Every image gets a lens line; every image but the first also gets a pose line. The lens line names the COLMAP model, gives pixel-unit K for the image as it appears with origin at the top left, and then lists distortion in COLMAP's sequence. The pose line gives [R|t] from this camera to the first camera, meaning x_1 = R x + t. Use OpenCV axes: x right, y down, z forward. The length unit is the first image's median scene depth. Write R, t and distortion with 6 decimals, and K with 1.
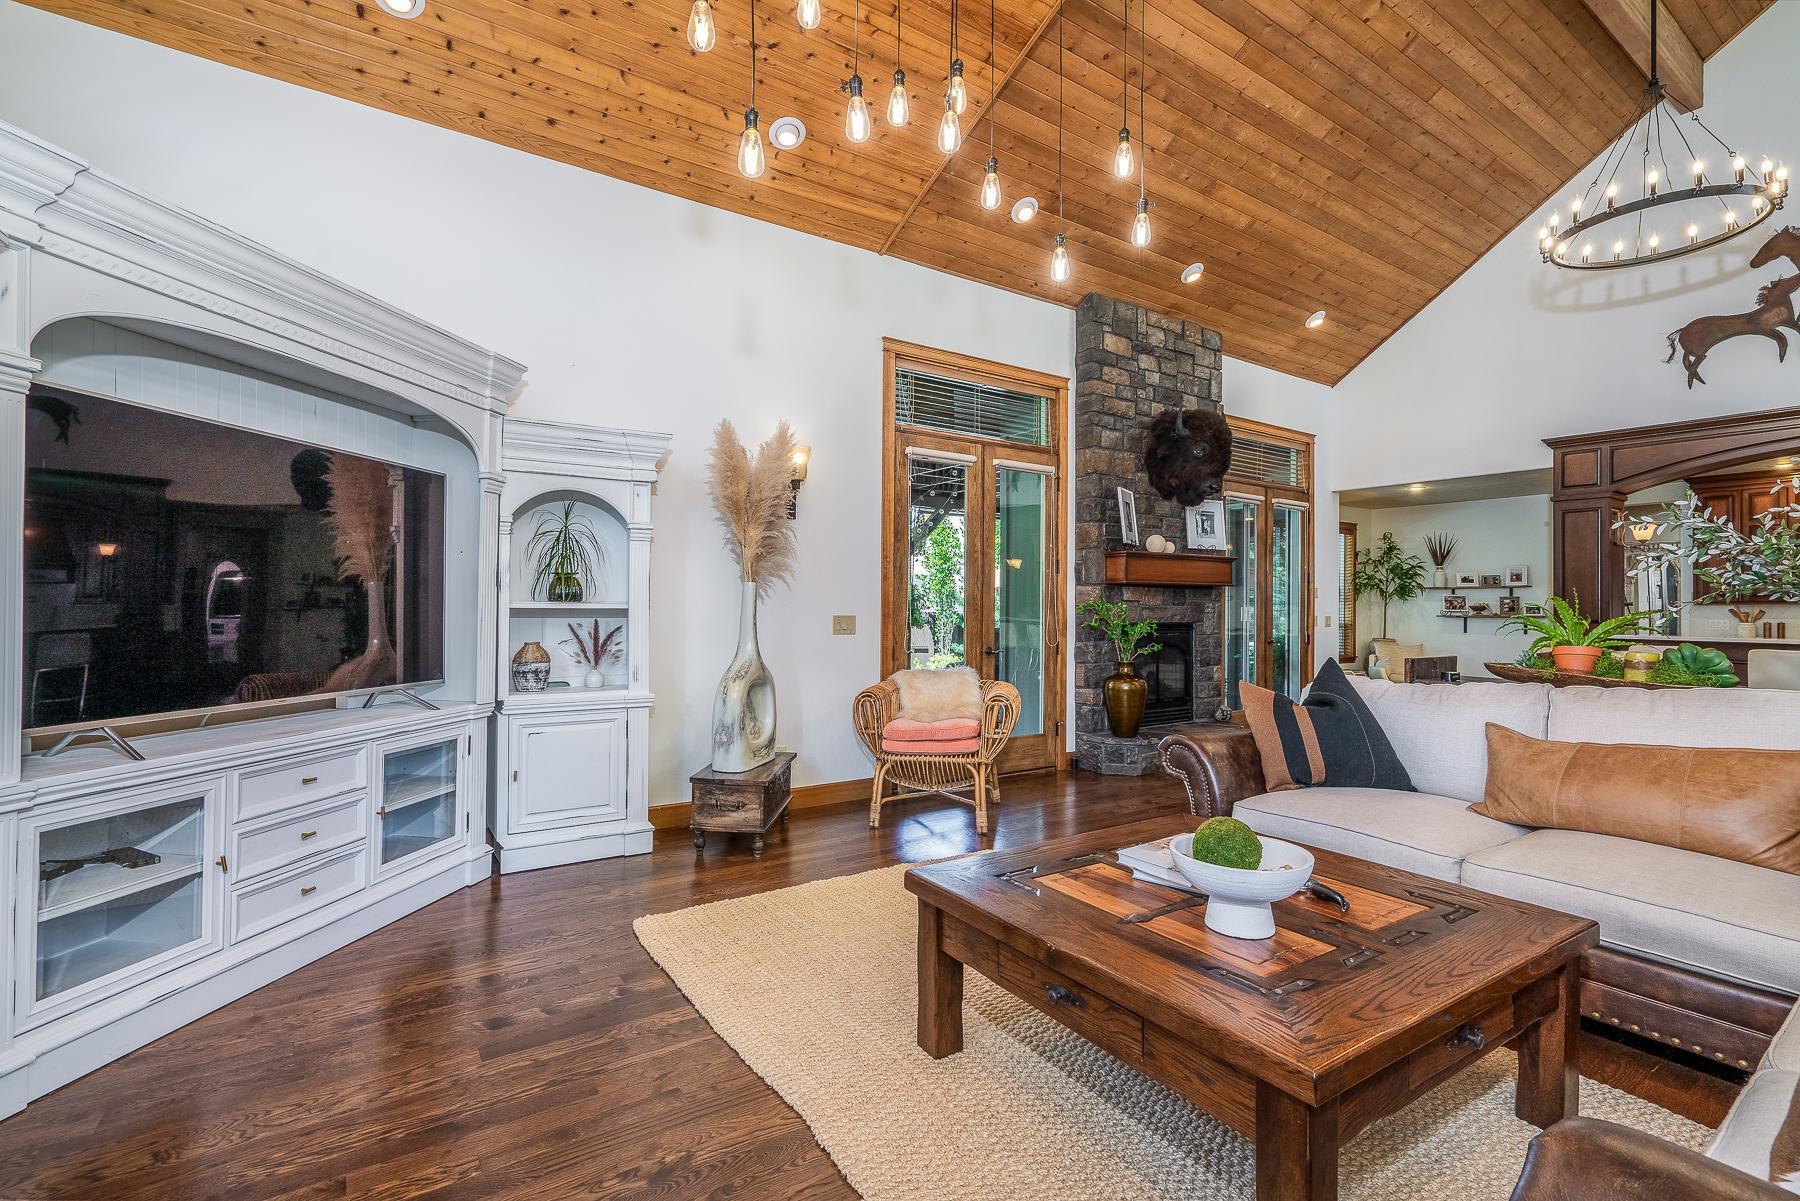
lens RADIAL K [[813.3, 0, 900.0], [0, 813.3, 600.5], [0, 0, 1]] dist [0.000418, 0.000766]
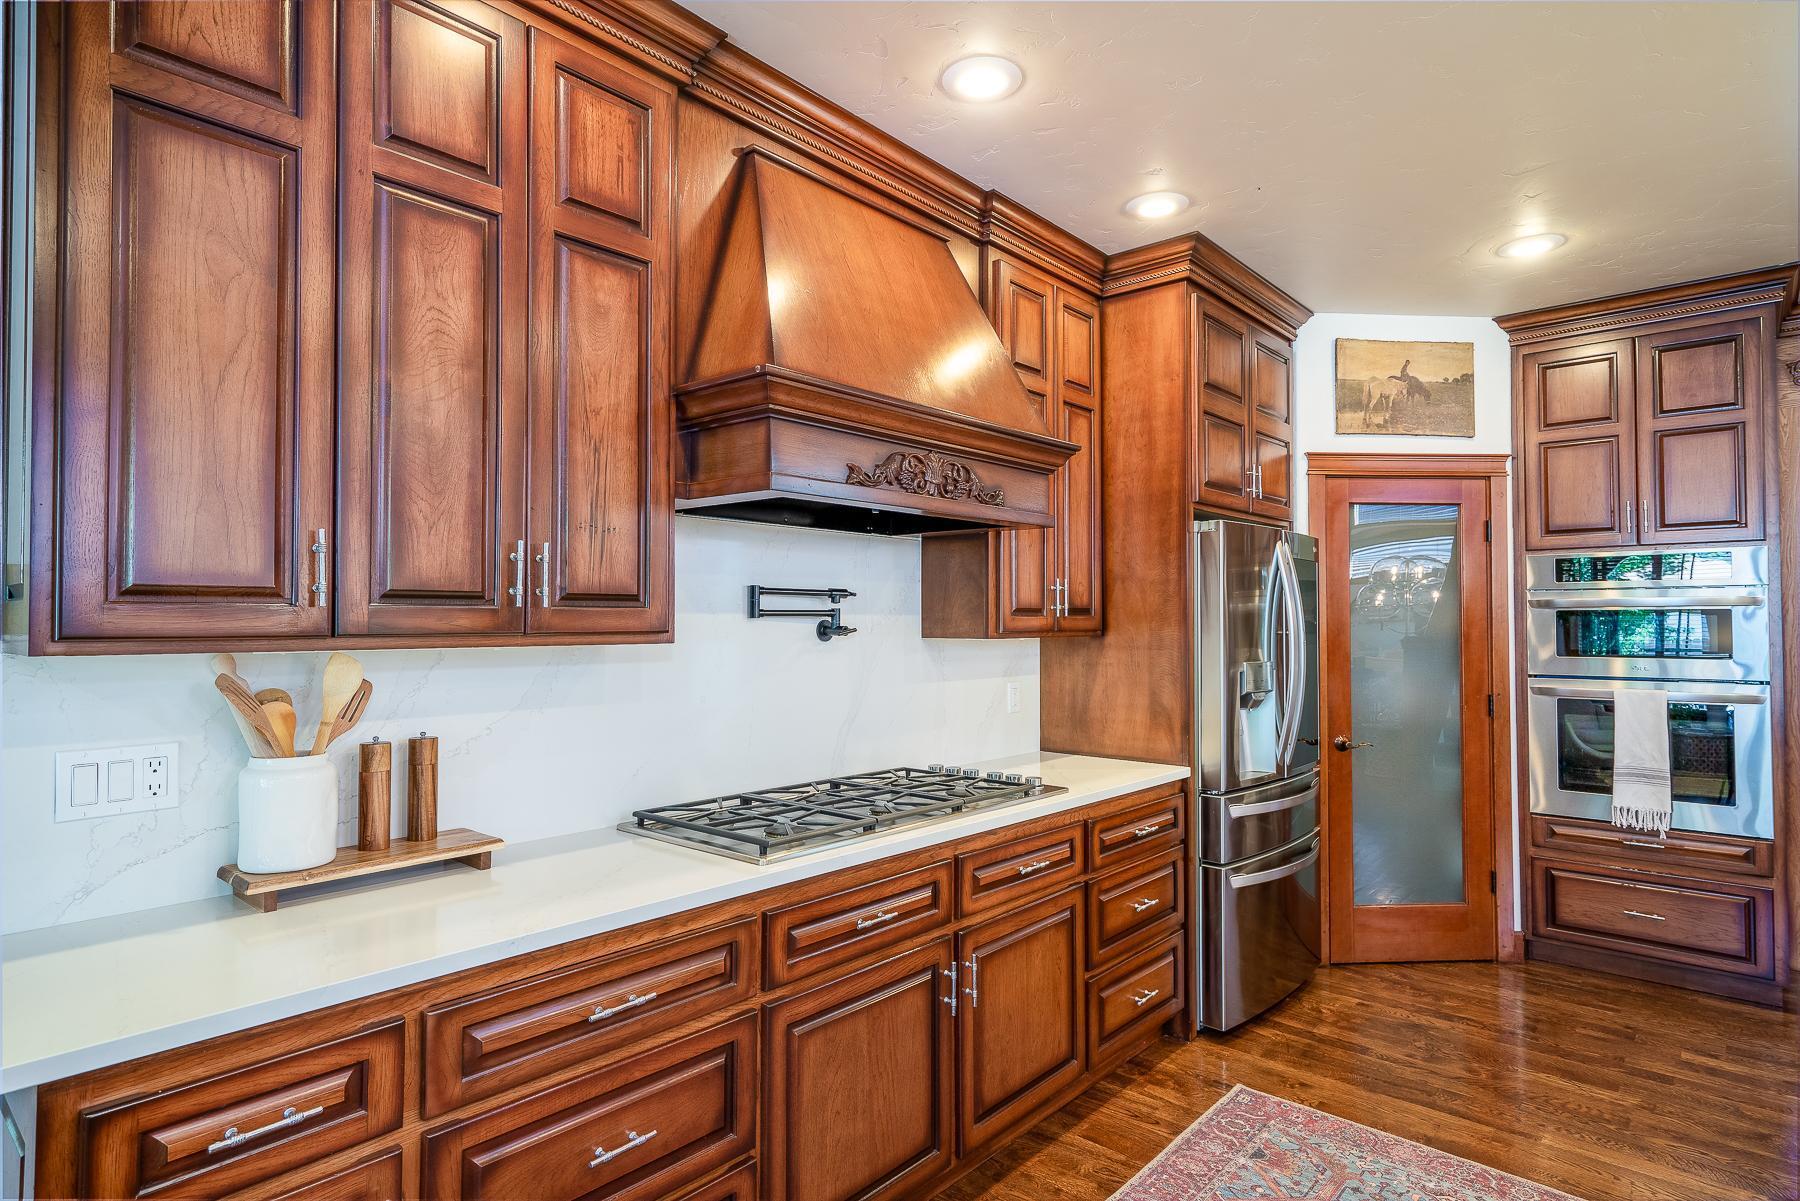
lens RADIAL K [[951.6, 0, 900.0], [0, 951.6, 600.5], [0, 0, 1]] dist [0.002525, 0.000914]
pose [[-0.245105, 0.012754, 0.969413, 0.993814], [-0.014846, 0.999747, -0.016906, -0.003916], [-0.969383, -0.018535, -0.244853, 1.127788]]
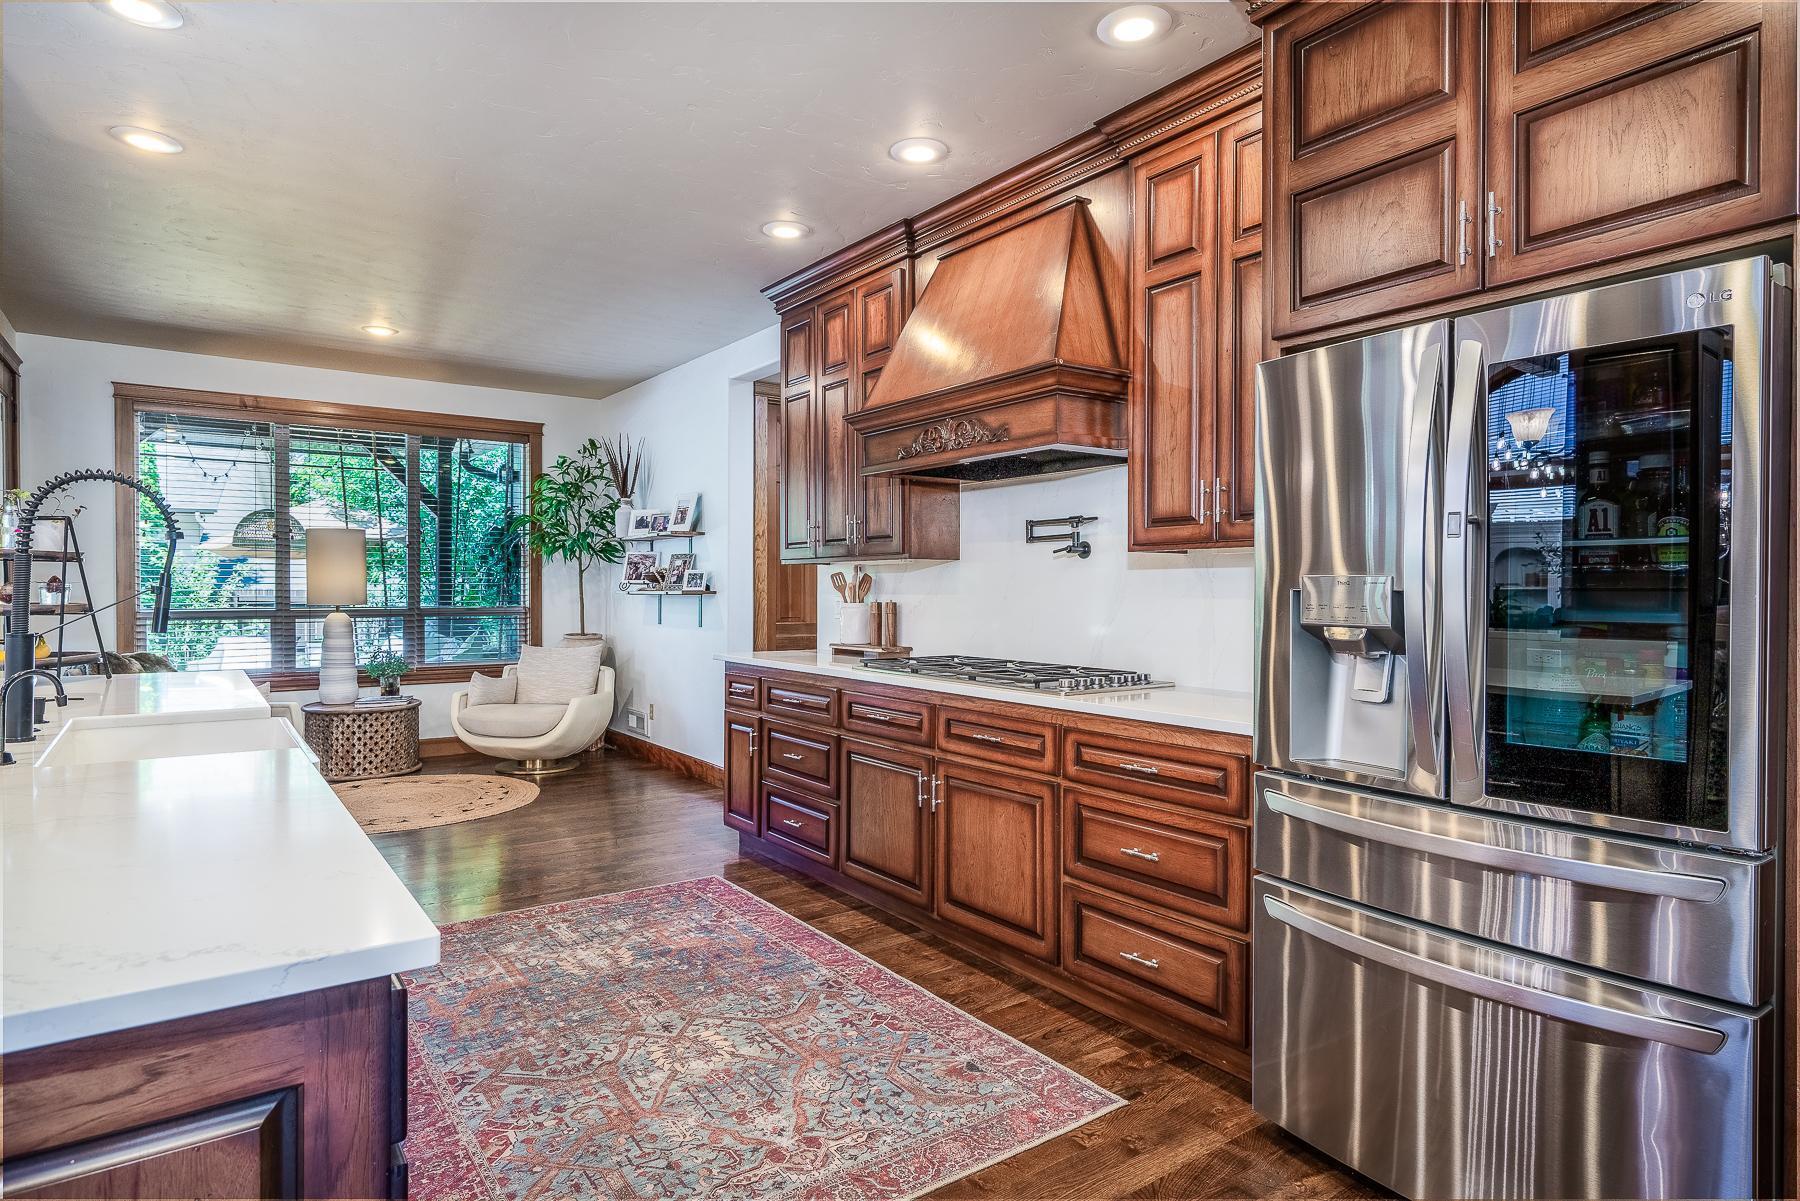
lens RADIAL K [[991.7, 0, 900.0], [0, 991.7, 600.5], [0, 0, 1]] dist [0.004039, 0.001284]
pose [[0.999404, -0.006675, 0.033863, 1.274347], [0.005858, 0.999690, 0.024179, 0.015750], [-0.034014, -0.023967, 0.999134, 0.542756]]
